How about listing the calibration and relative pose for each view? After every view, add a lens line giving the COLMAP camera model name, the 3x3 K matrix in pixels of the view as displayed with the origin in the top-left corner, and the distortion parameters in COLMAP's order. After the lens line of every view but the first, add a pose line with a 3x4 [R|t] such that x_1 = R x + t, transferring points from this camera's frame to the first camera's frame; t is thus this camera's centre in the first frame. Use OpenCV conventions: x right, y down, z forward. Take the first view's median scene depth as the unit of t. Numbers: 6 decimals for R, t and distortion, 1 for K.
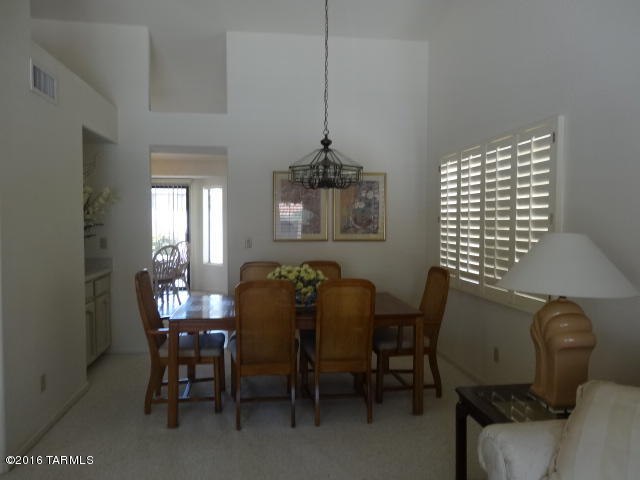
lens RADIAL K [[473.5, 0, 319.5], [0, 473.5, 240.6], [0, 0, 1]] dist [0.007164, -0.002756]
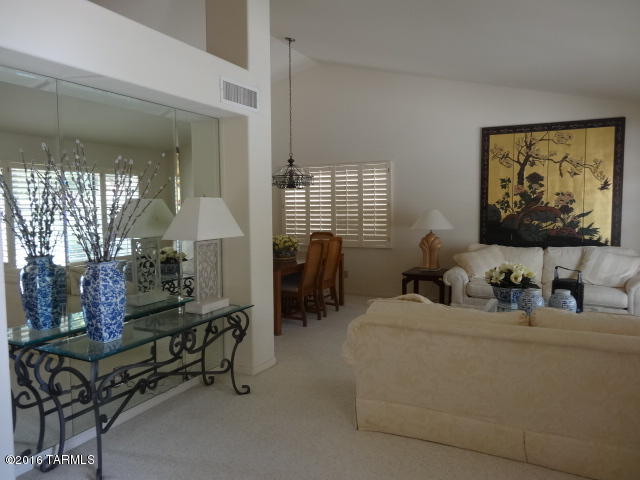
lens RADIAL K [[473.5, 0, 319.5], [0, 473.5, 241.3], [0, 0, 1]] dist [0.007164, -0.002756]
pose [[0.575334, -0.069557, 0.814955, -1.324257], [0.047203, 0.997540, 0.051817, -0.003489], [-0.816555, 0.008656, 0.577202, -0.055151]]
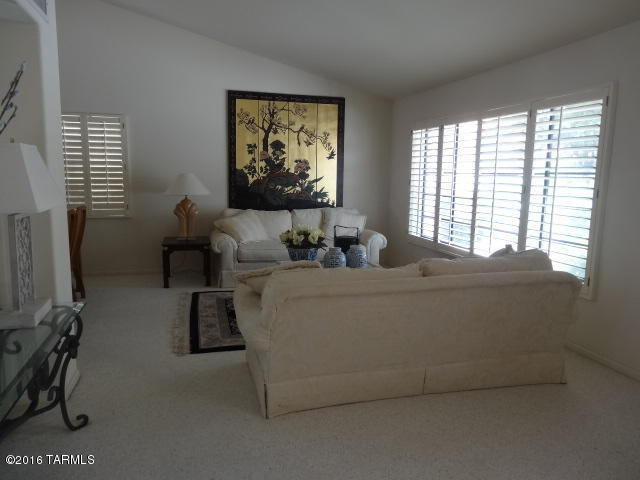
lens RADIAL K [[473.5, 0, 320.9], [0, 473.5, 241.0], [0, 0, 1]] dist [0.007164, -0.002756]
pose [[-0.128233, -0.144338, 0.981184, -1.326696], [0.030797, 0.988296, 0.149409, -0.008971], [-0.991266, 0.049377, -0.122287, 0.360816]]
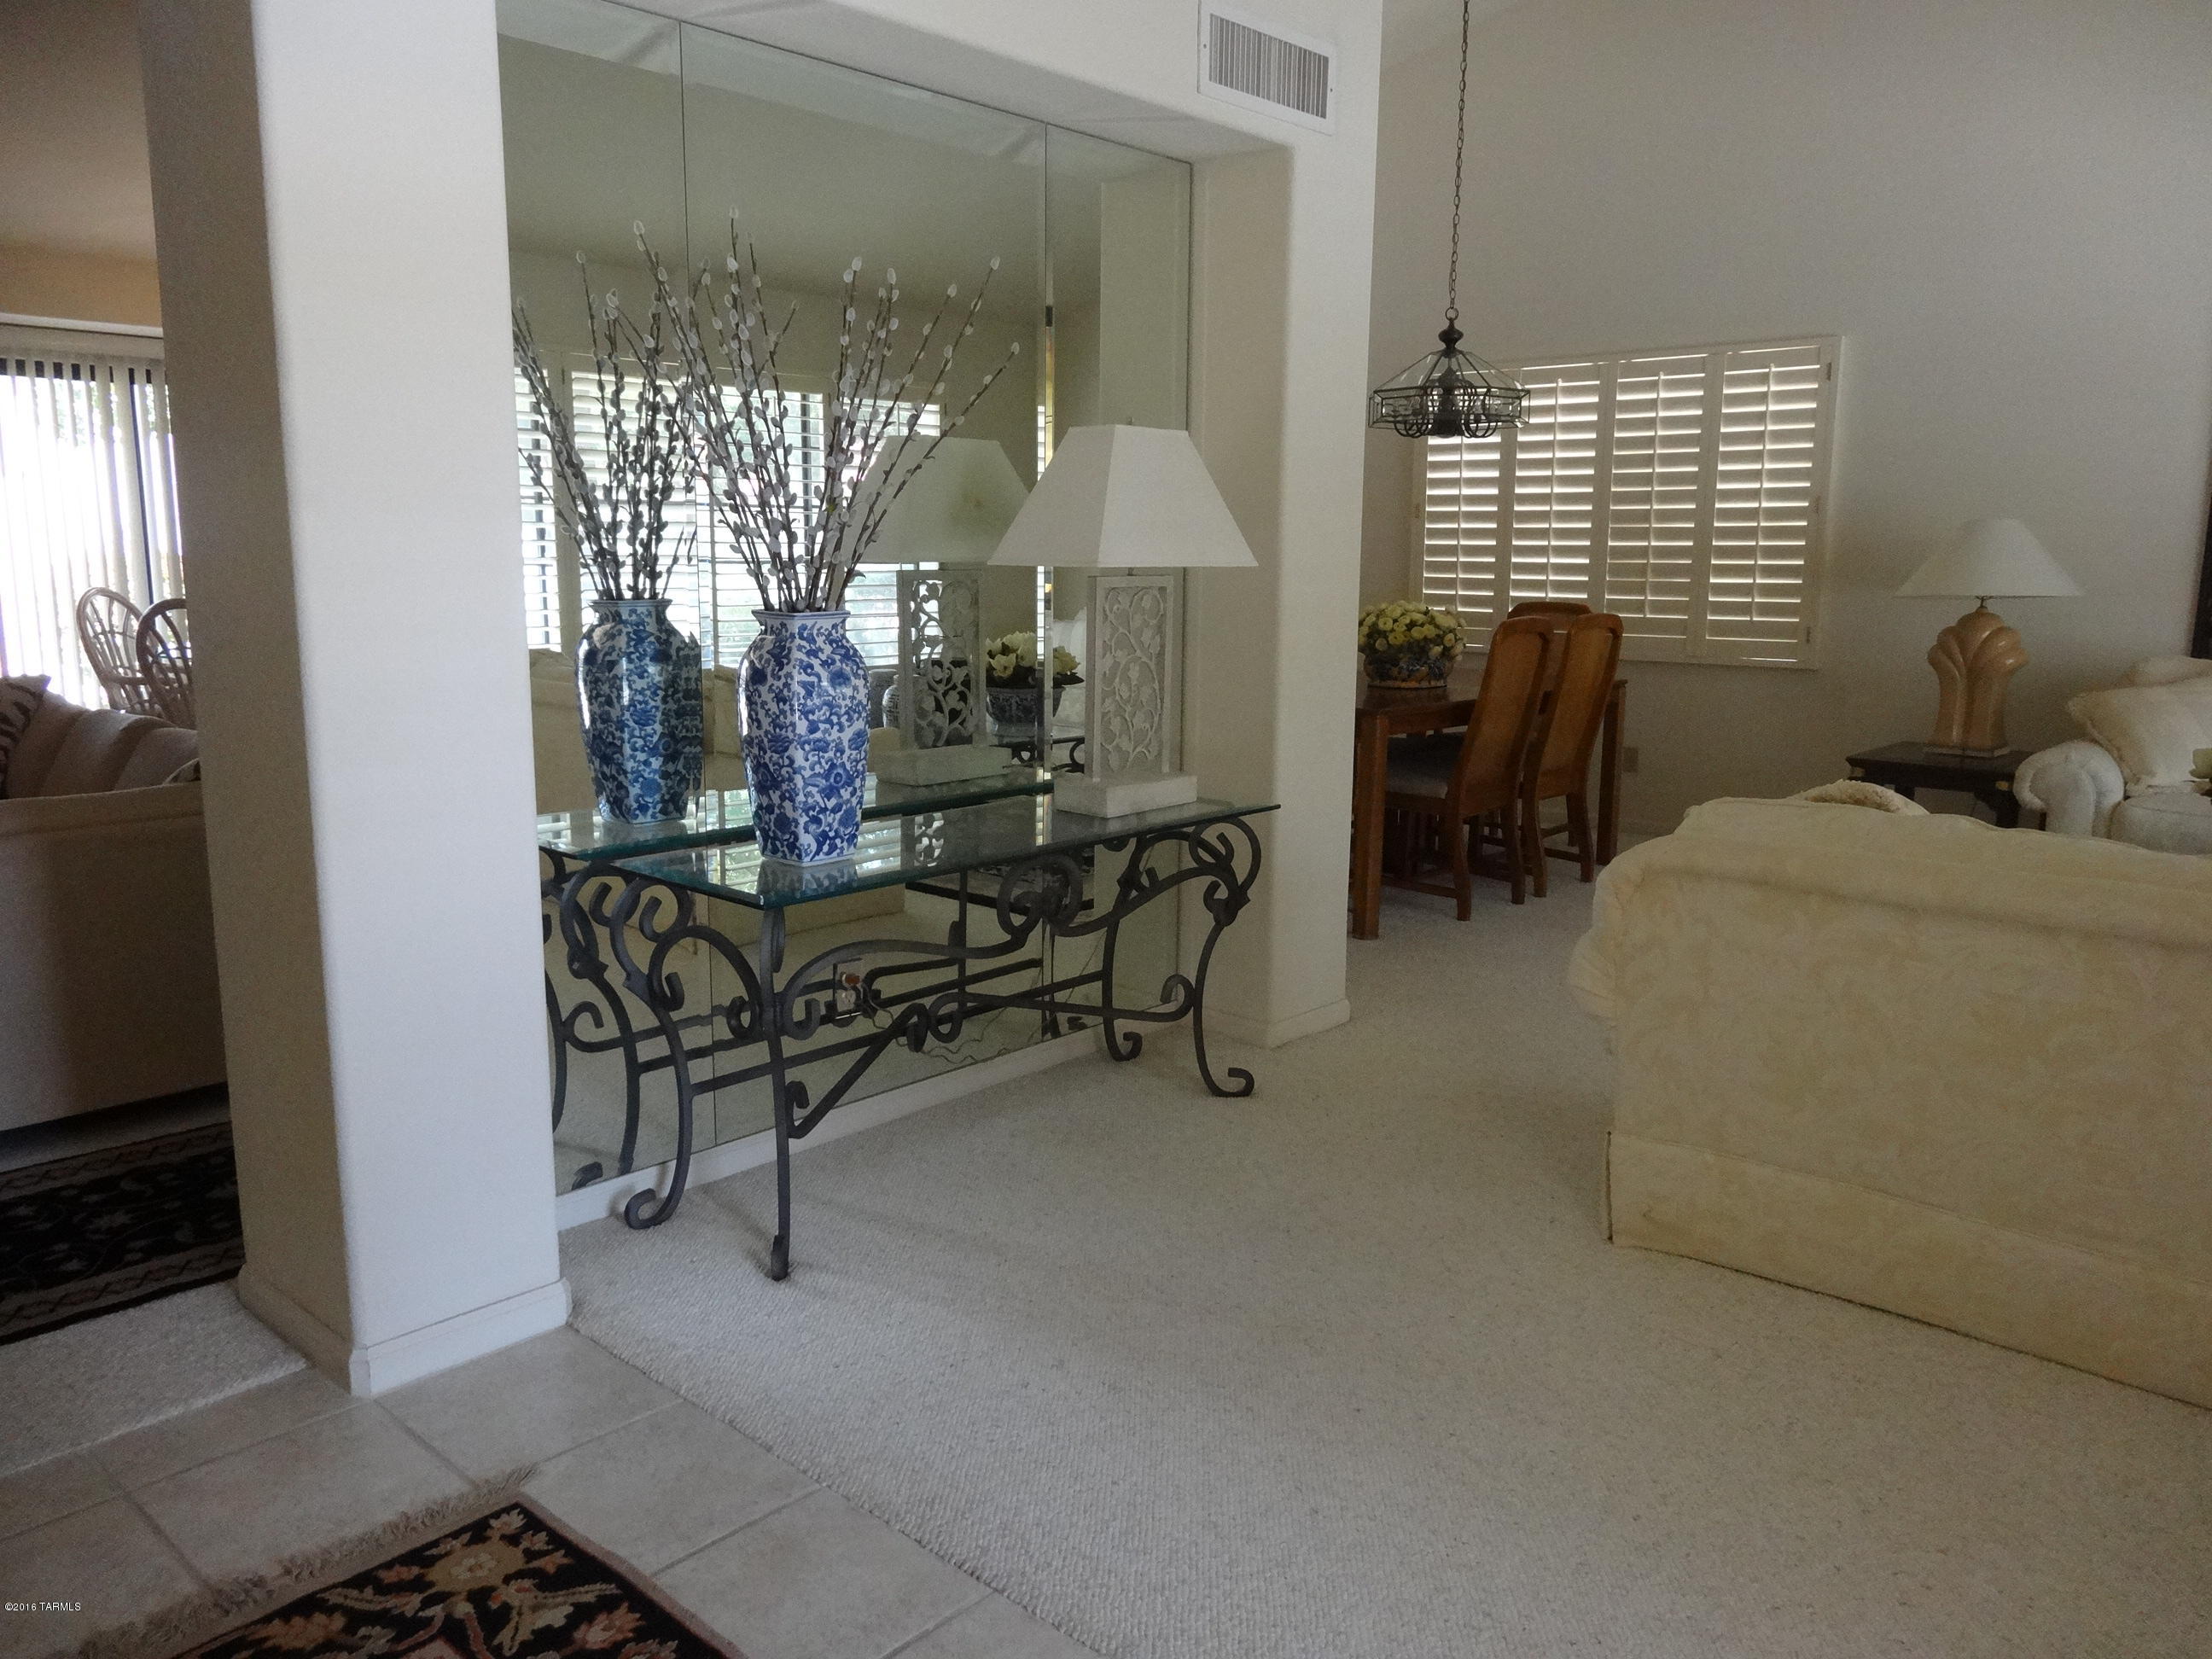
lens RADIAL K [[1636.7, 0, 1106.7], [0, 1636.7, 827.7], [0, 0, 1]] dist [0.007164, -0.002756]
pose [[0.772750, -0.103784, 0.626168, -1.321296], [0.021773, 0.990295, 0.137266, 0.046345], [-0.634337, -0.092438, 0.767510, -0.078686]]
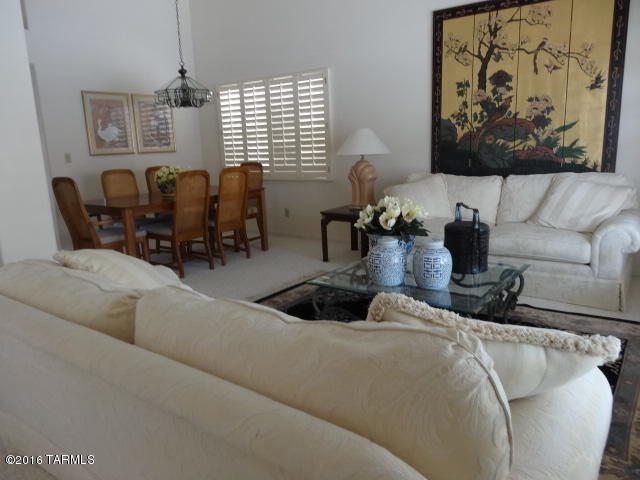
lens RADIAL K [[473.5, 0, 320.0], [0, 473.5, 240.2], [0, 0, 1]] dist [0.007164, -0.002756]
pose [[0.700861, -0.171555, 0.692360, -0.727015], [0.070396, 0.982544, 0.172197, 0.059259], [-0.709815, -0.071947, 0.700704, -0.254905]]
